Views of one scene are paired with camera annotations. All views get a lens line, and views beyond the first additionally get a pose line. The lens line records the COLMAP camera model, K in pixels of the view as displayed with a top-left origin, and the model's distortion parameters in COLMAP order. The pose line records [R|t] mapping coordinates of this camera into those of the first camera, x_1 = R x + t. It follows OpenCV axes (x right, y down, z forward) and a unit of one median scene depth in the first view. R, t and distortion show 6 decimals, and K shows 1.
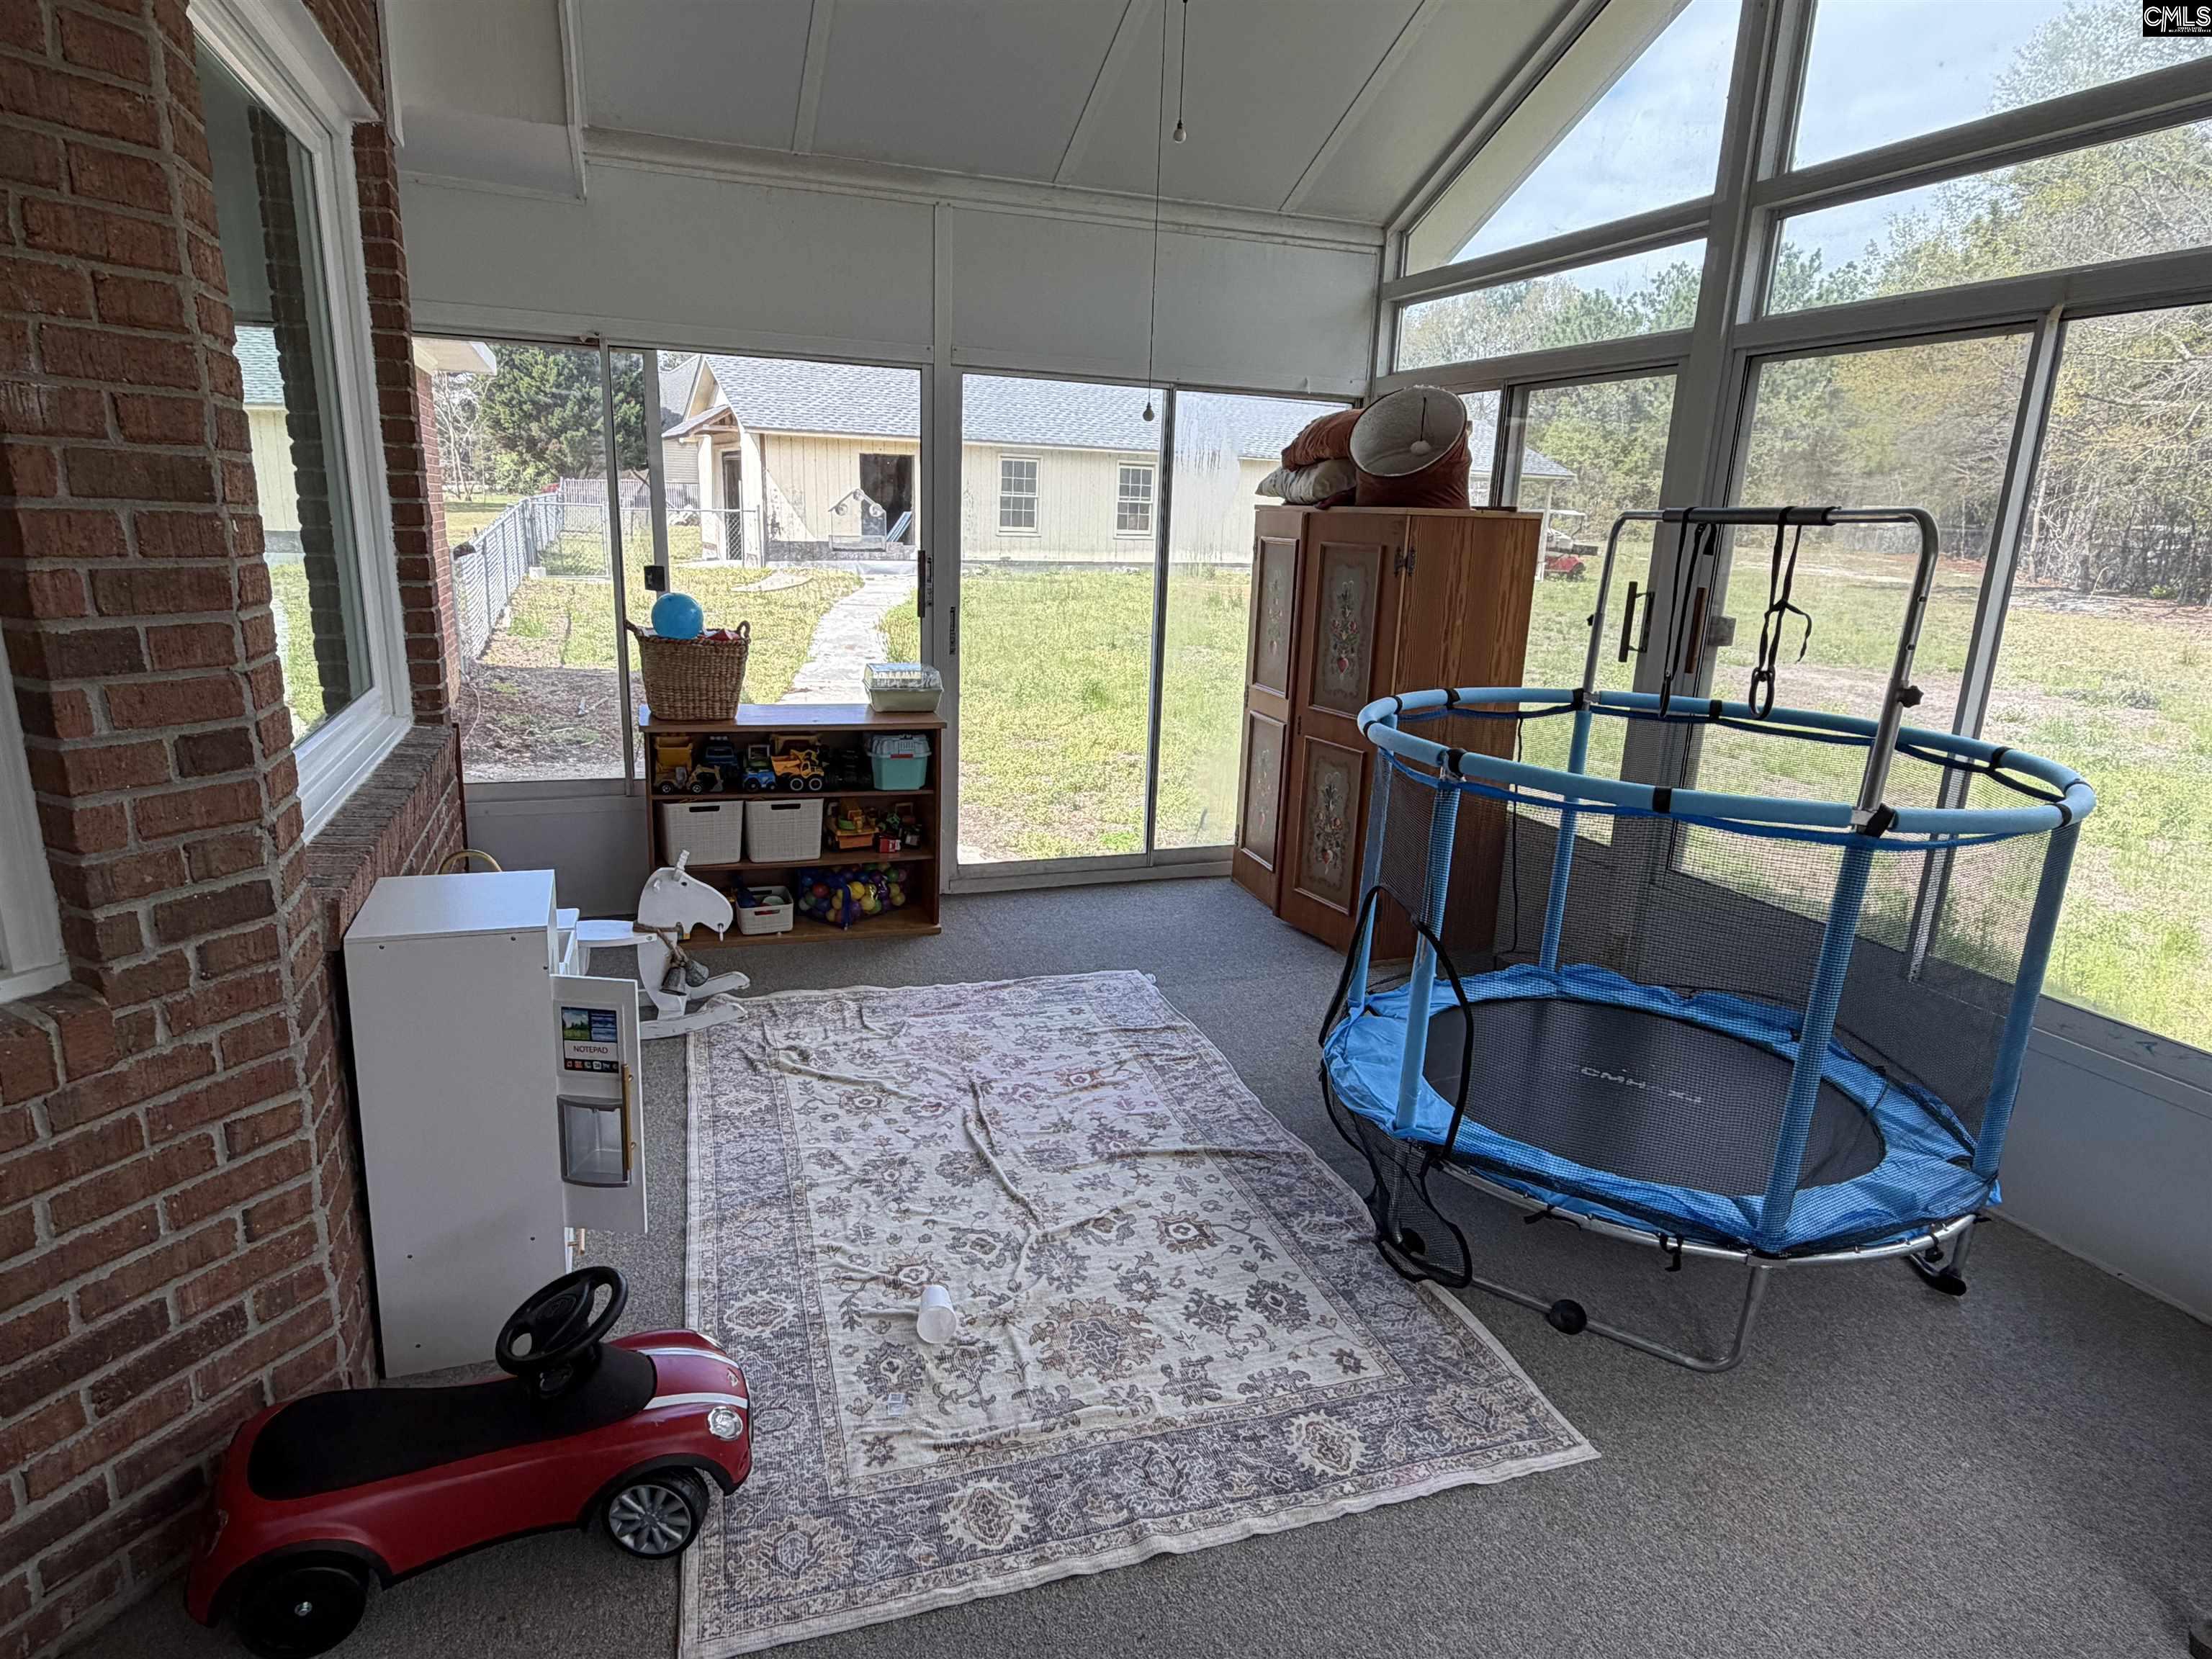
lens RADIAL K [[1238.0, 0, 1106.0], [0, 1238.0, 829.5], [0, 0, 1]] dist [-0.007661, -0.000688]
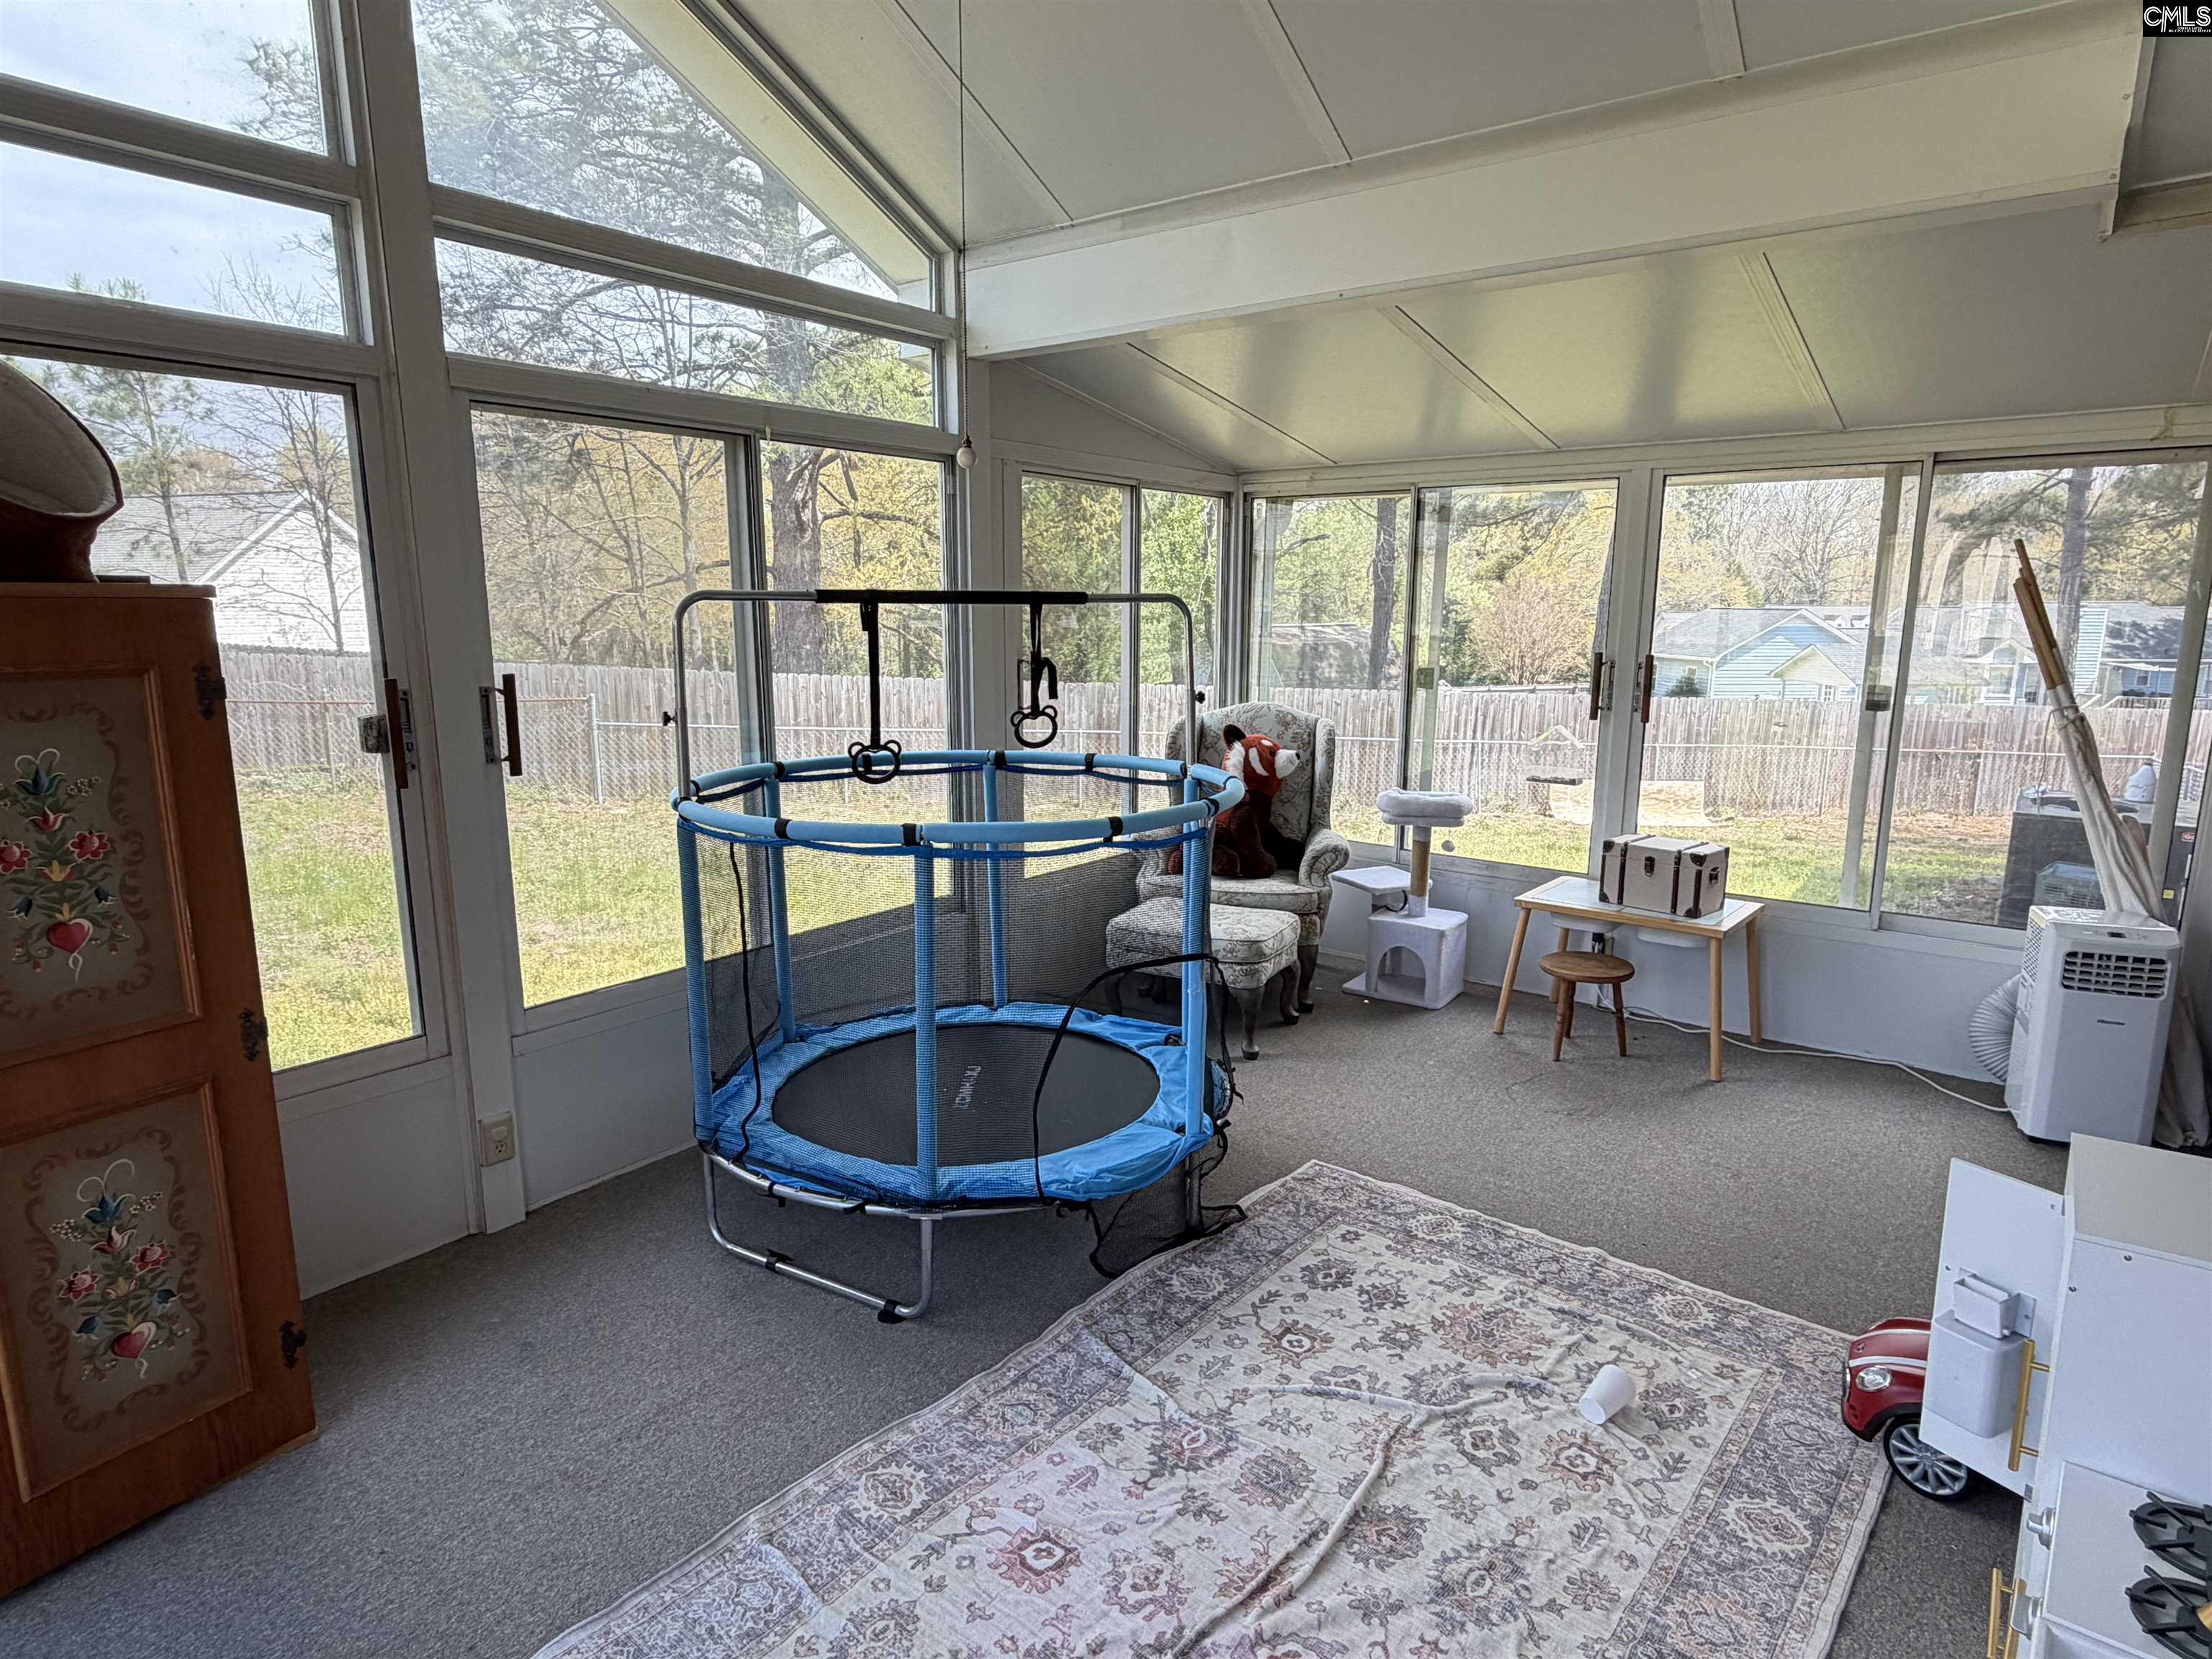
lens RADIAL K [[1238.0, 0, 1106.0], [0, 1238.0, 829.5], [0, 0, 1]] dist [-0.007661, -0.000688]
pose [[-0.521229, -0.193148, 0.831273, -0.524407], [0.189026, 0.923730, 0.333154, -0.355509], [-0.832220, 0.330782, -0.444965, 1.268184]]
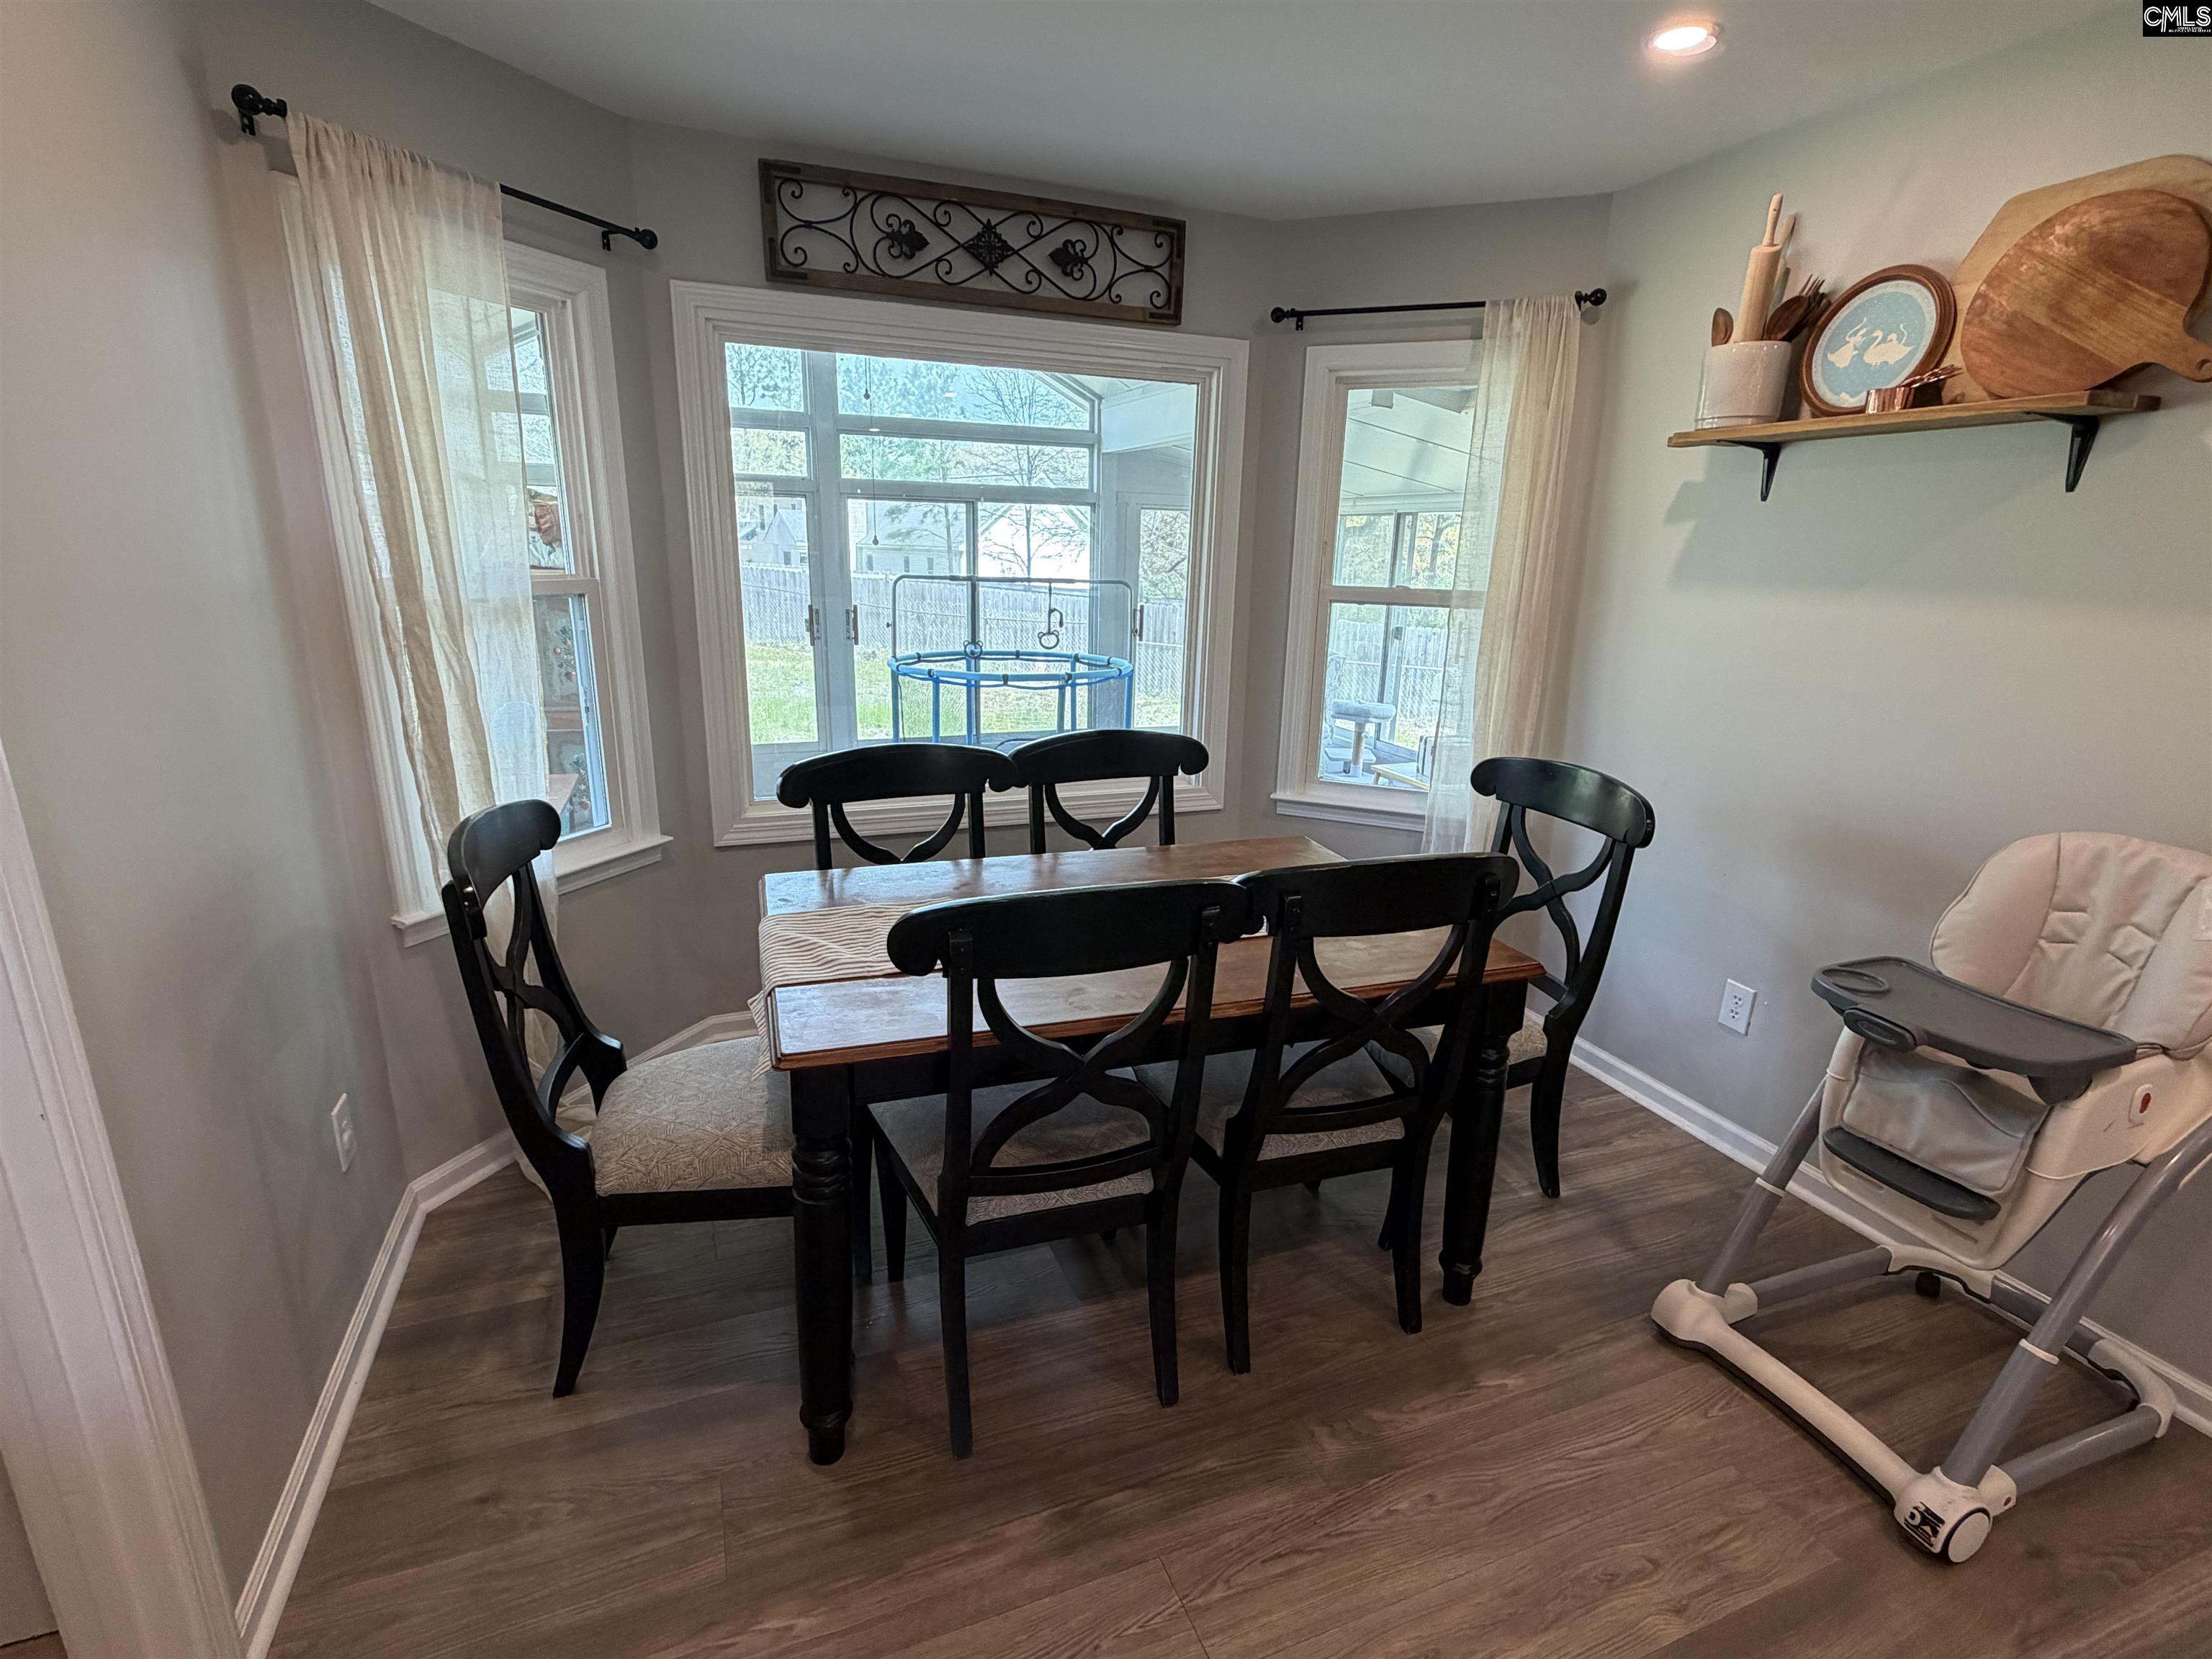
lens RADIAL K [[1049.4, 0, 1103.5], [0, 1049.4, 839.8], [0, 0, 1]] dist [0.000550, 0.000504]
pose [[-0.010276, -0.306016, 0.951971, -1.621622], [0.224132, 0.927093, 0.300438, -0.317494], [-0.974505, 0.216454, 0.059061, 0.674905]]
